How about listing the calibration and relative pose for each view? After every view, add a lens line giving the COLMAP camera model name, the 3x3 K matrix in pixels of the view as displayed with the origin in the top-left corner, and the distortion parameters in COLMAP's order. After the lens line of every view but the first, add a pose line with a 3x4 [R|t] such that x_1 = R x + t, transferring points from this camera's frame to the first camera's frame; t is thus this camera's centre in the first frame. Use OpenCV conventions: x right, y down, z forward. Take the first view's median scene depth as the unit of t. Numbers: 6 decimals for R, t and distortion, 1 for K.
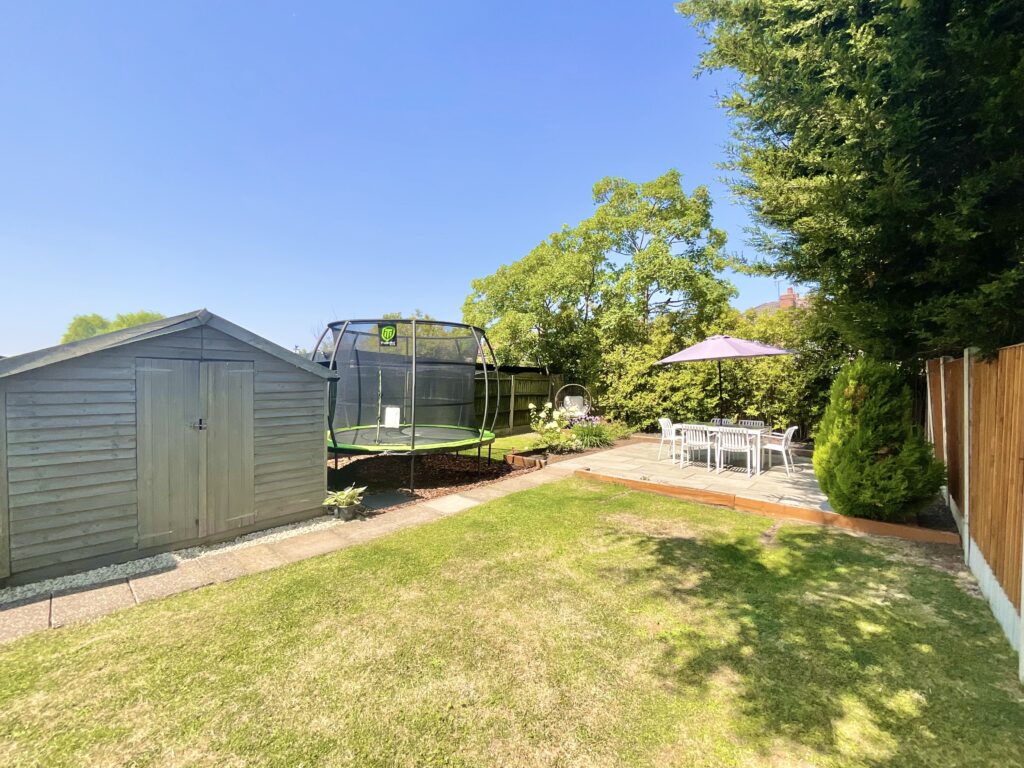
lens RADIAL K [[418.3, 0, 512.7], [0, 418.3, 387.7], [0, 0, 1]] dist [-0.011667, 0.006536]
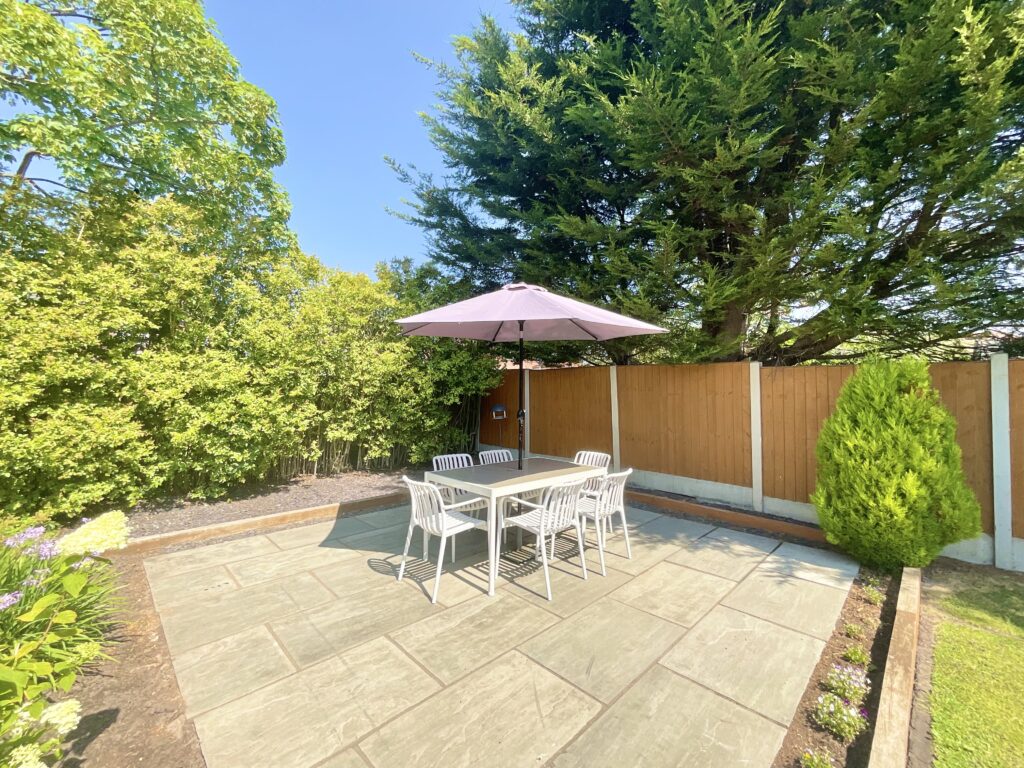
lens RADIAL K [[417.2, 0, 512.9], [0, 417.2, 385.1], [0, 0, 1]] dist [0.000095, 0.000452]
pose [[0.060867, 0.016018, 0.998017, 0.005854], [-0.003385, 0.999869, -0.015841, -0.001048], [-0.998140, -0.002414, 0.060913, 0.662118]]
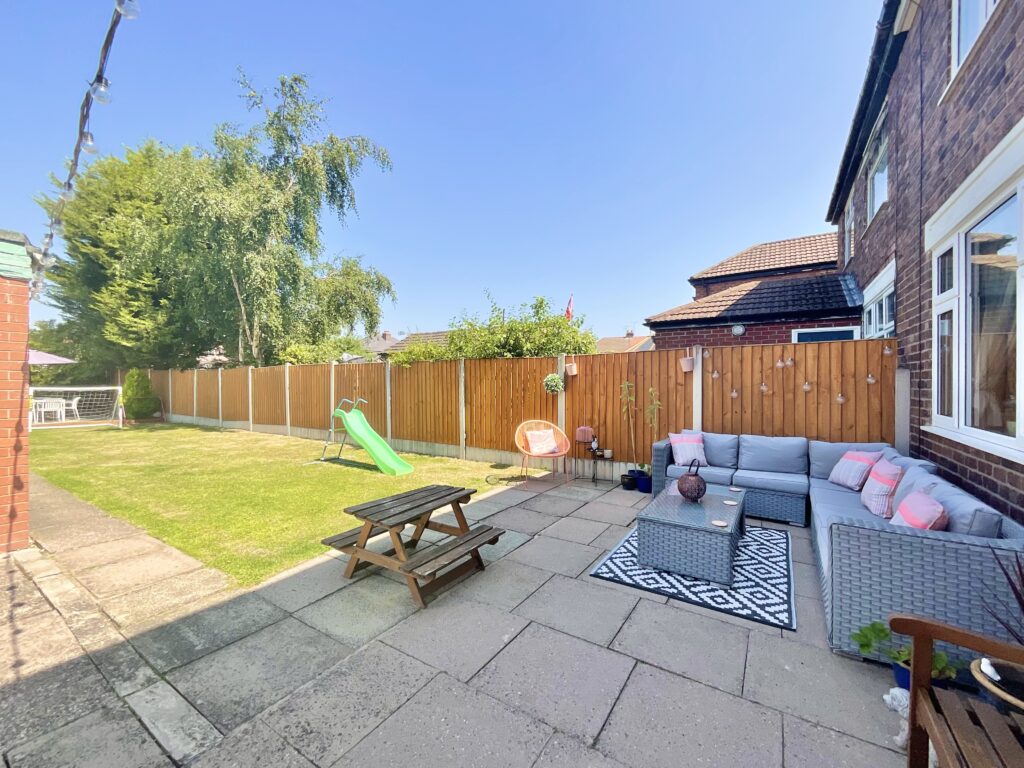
lens RADIAL K [[417.2, 0, 512.9], [0, 417.2, 385.1], [0, 0, 1]] dist [0.000095, 0.000452]
pose [[-0.159987, -0.010016, 0.987068, -1.078237], [0.006137, 0.999919, 0.011141, 0.013683], [-0.987100, 0.007840, -0.159912, -0.507576]]
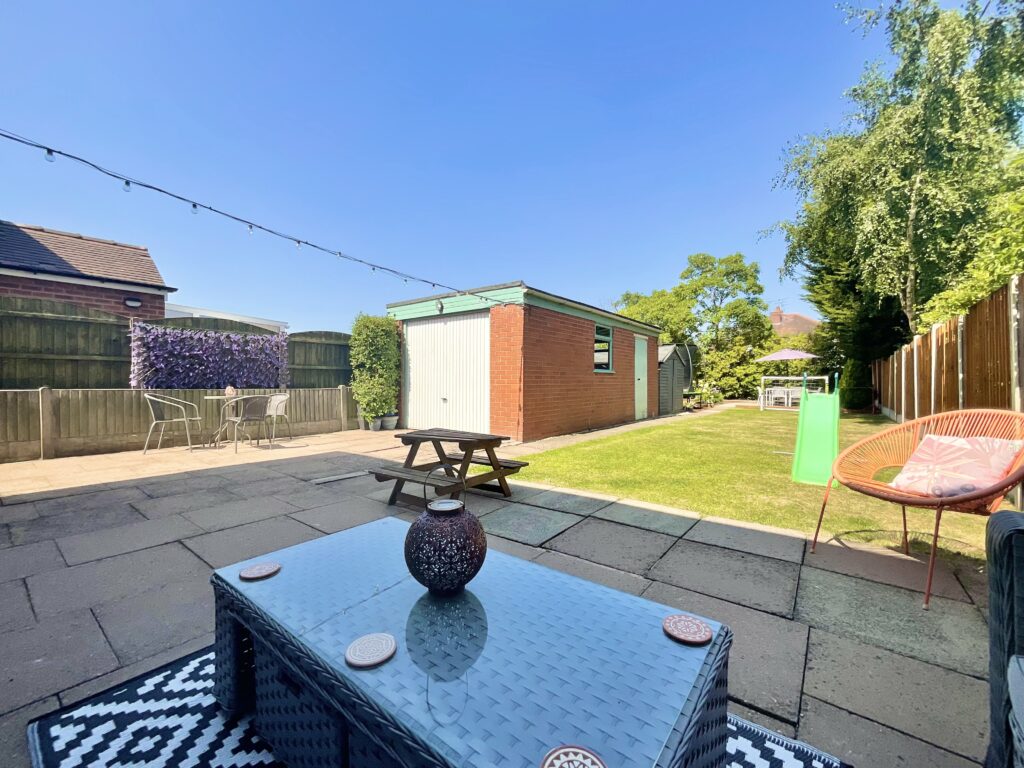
lens RADIAL K [[417.7, 0, 514.7], [0, 417.7, 388.8], [0, 0, 1]] dist [0.000293, -0.003381]
pose [[0.997101, 0.000293, 0.076085, -0.786867], [-0.000747, 0.999982, 0.005938, 0.054223], [-0.076082, -0.005977, 0.997084, -0.787288]]
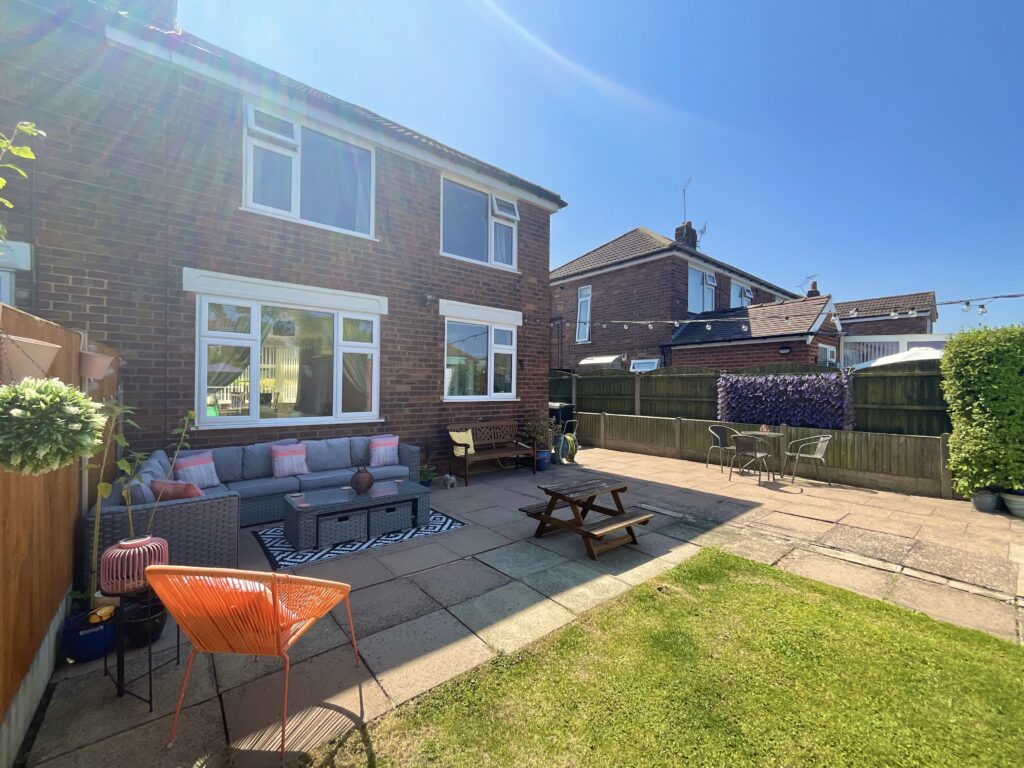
lens RADIAL K [[417.2, 0, 512.9], [0, 417.2, 385.1], [0, 0, 1]] dist [0.000095, 0.000452]
pose [[-0.154787, -0.008337, -0.987913, -0.446048], [-0.015957, 0.999855, -0.005938, 0.006133], [0.987819, 0.014845, -0.154897, -0.495714]]
